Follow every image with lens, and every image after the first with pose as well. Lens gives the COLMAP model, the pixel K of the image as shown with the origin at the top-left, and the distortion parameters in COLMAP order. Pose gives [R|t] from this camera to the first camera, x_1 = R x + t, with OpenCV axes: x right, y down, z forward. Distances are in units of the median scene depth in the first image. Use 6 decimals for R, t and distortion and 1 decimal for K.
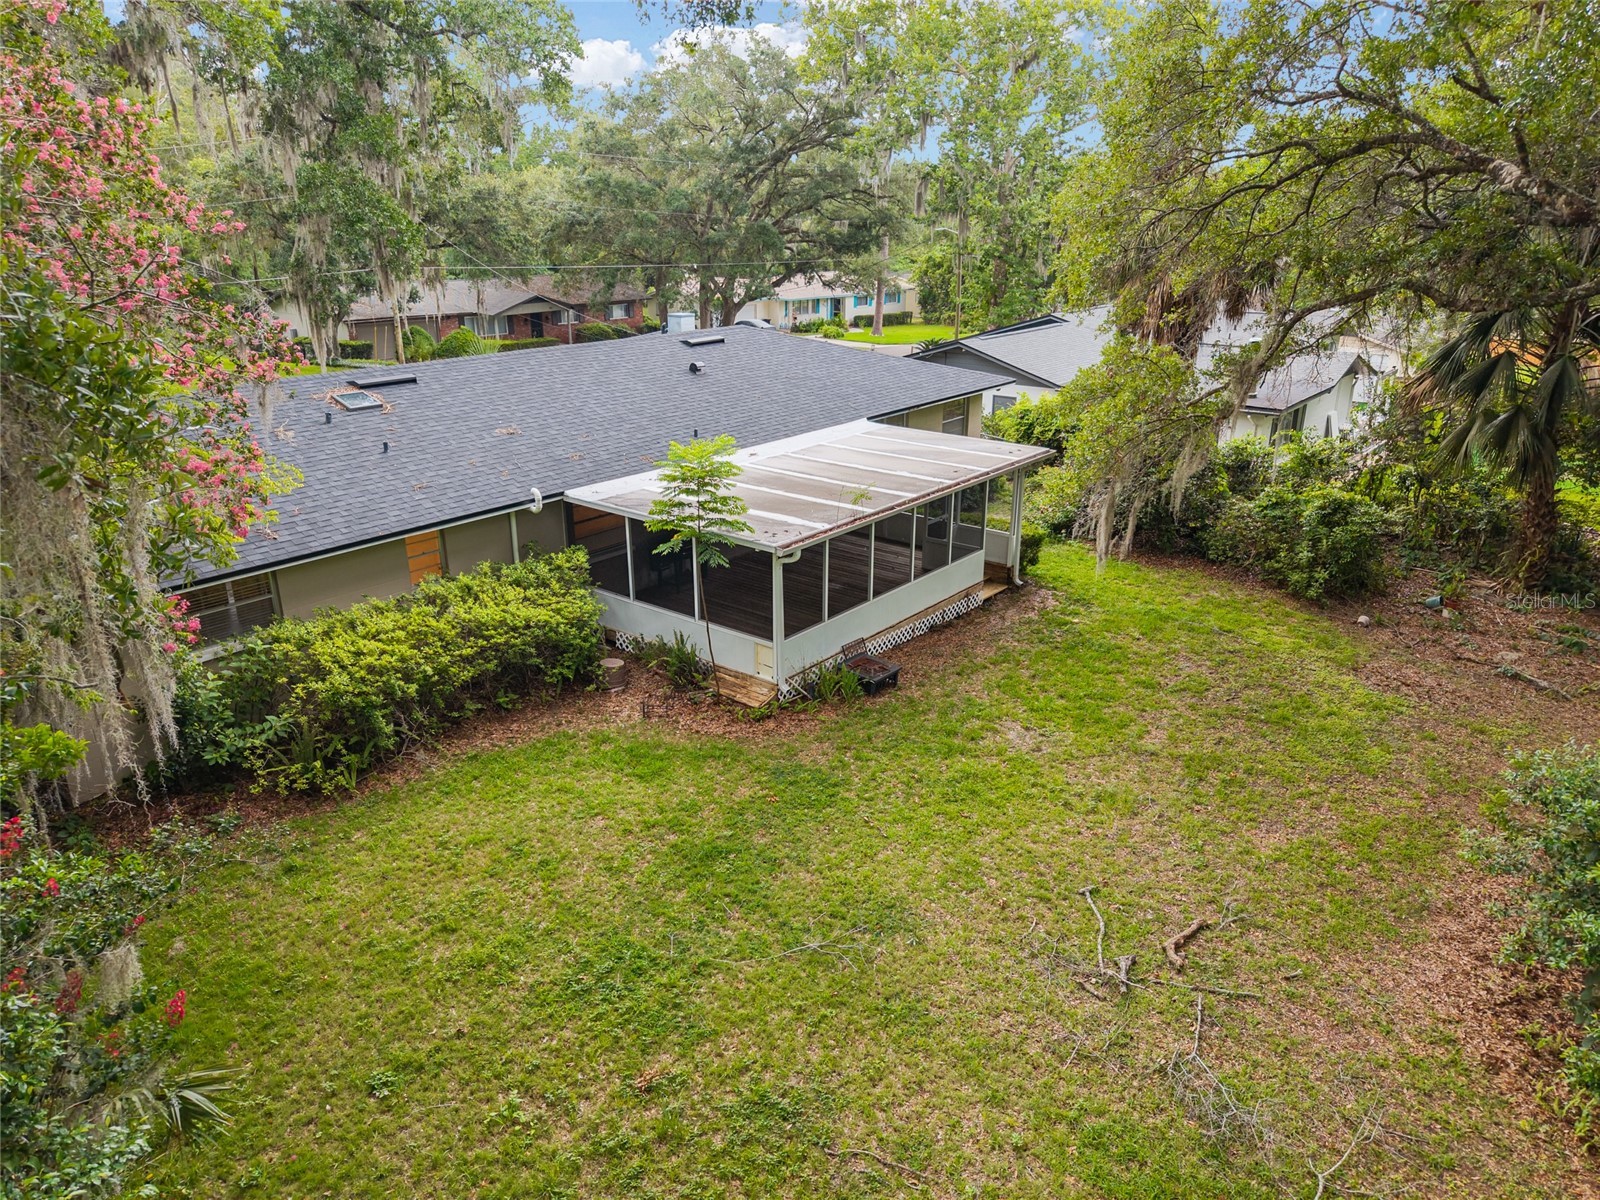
lens RADIAL K [[1063.9, 0, 800.0], [0, 1063.9, 600.0], [0, 0, 1]] dist [0.023286, -0.020179]
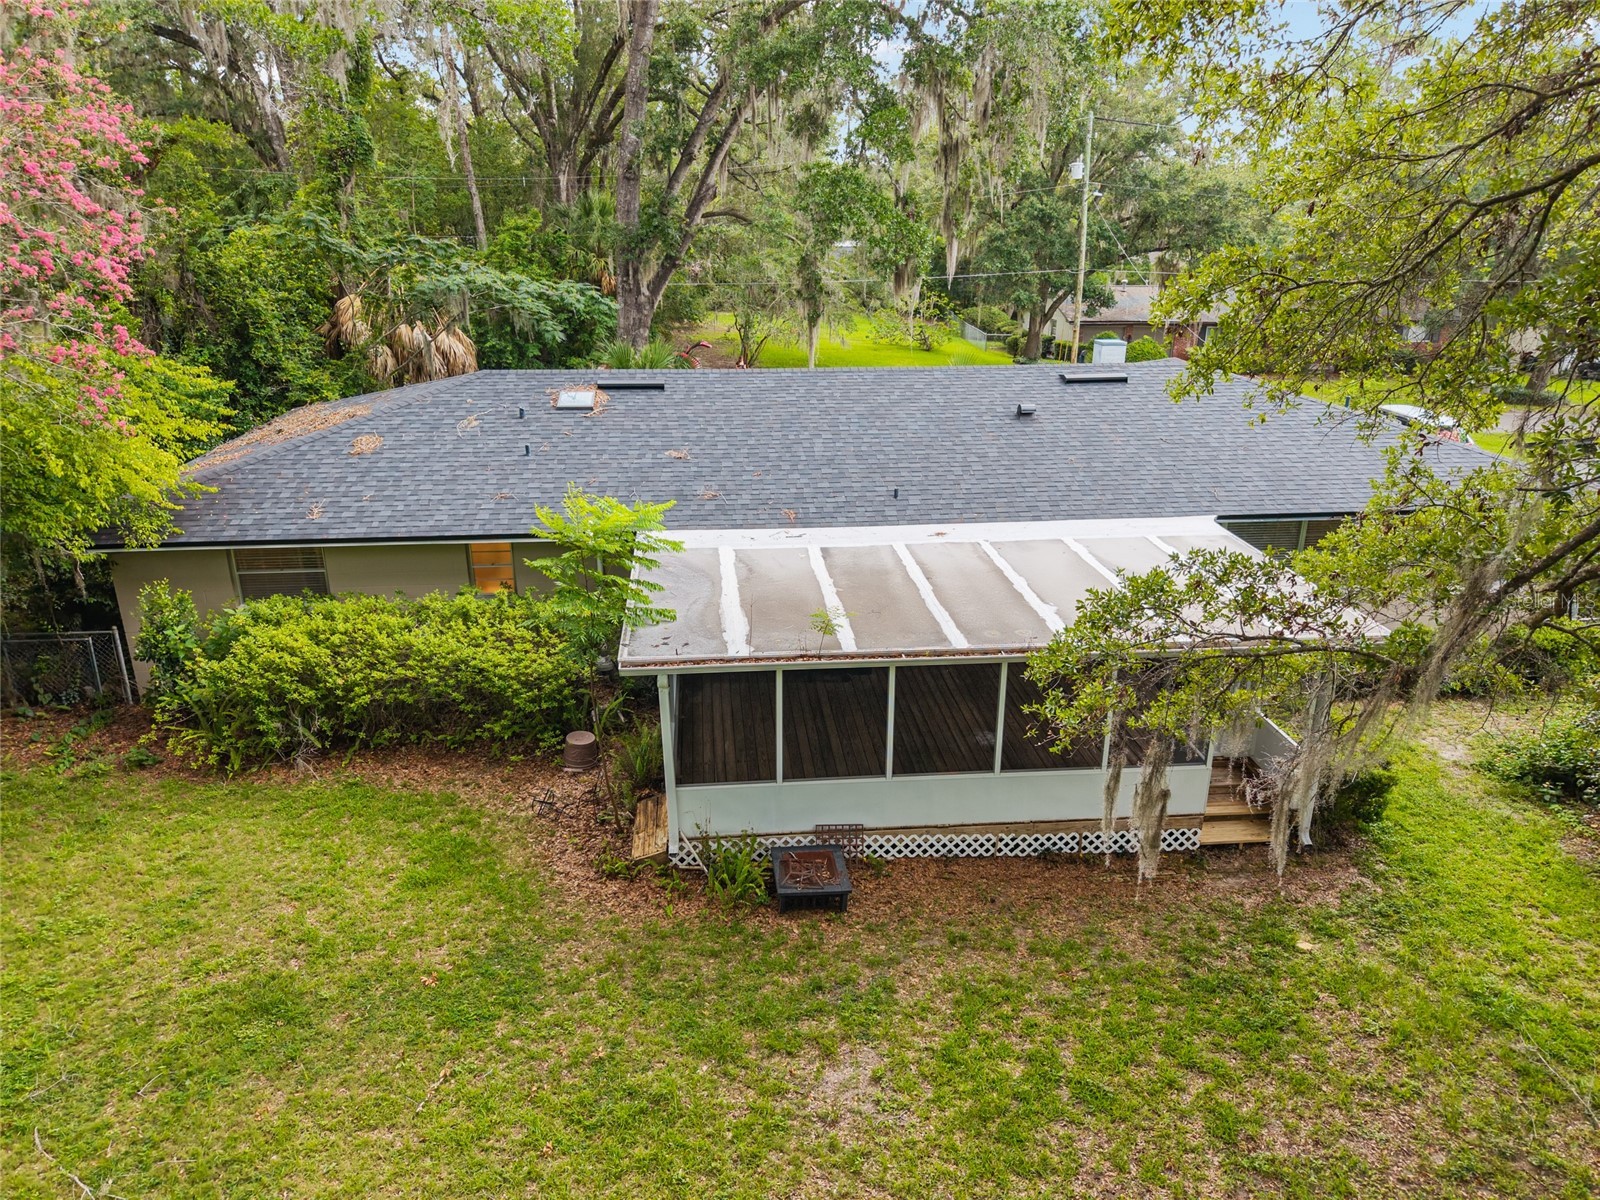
lens RADIAL K [[1063.9, 0, 800.0], [0, 1063.9, 600.0], [0, 0, 1]] dist [0.023286, -0.020179]
pose [[0.692282, 0.242290, -0.679736, 0.495757], [-0.245093, 0.964901, 0.094320, -0.170899], [0.678731, 0.101302, 0.727367, 0.496648]]
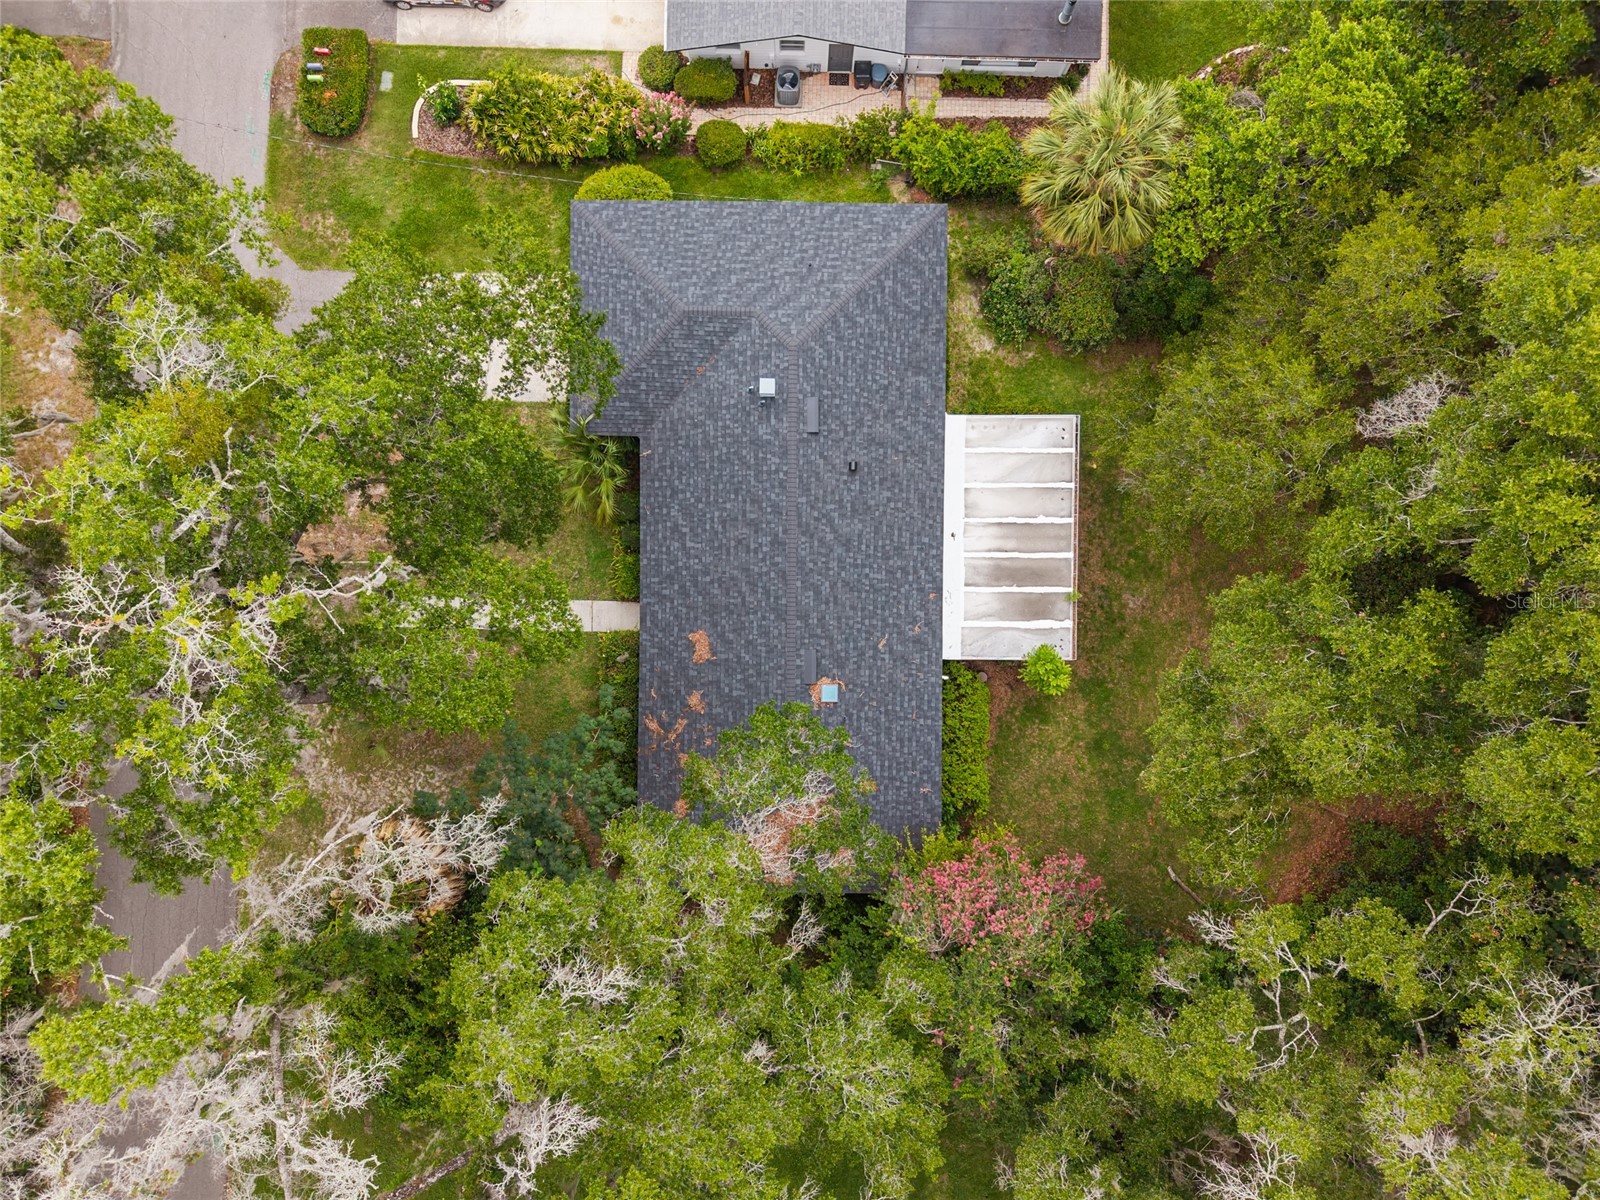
lens RADIAL K [[1063.9, 0, 800.0], [0, 1063.9, 600.0], [0, 0, 1]] dist [0.023286, -0.020179]
pose [[0.788813, -0.614589, -0.007289, -0.373278], [0.221276, 0.272900, 0.936249, -2.275804], [-0.573420, -0.740139, 0.351261, 0.540665]]
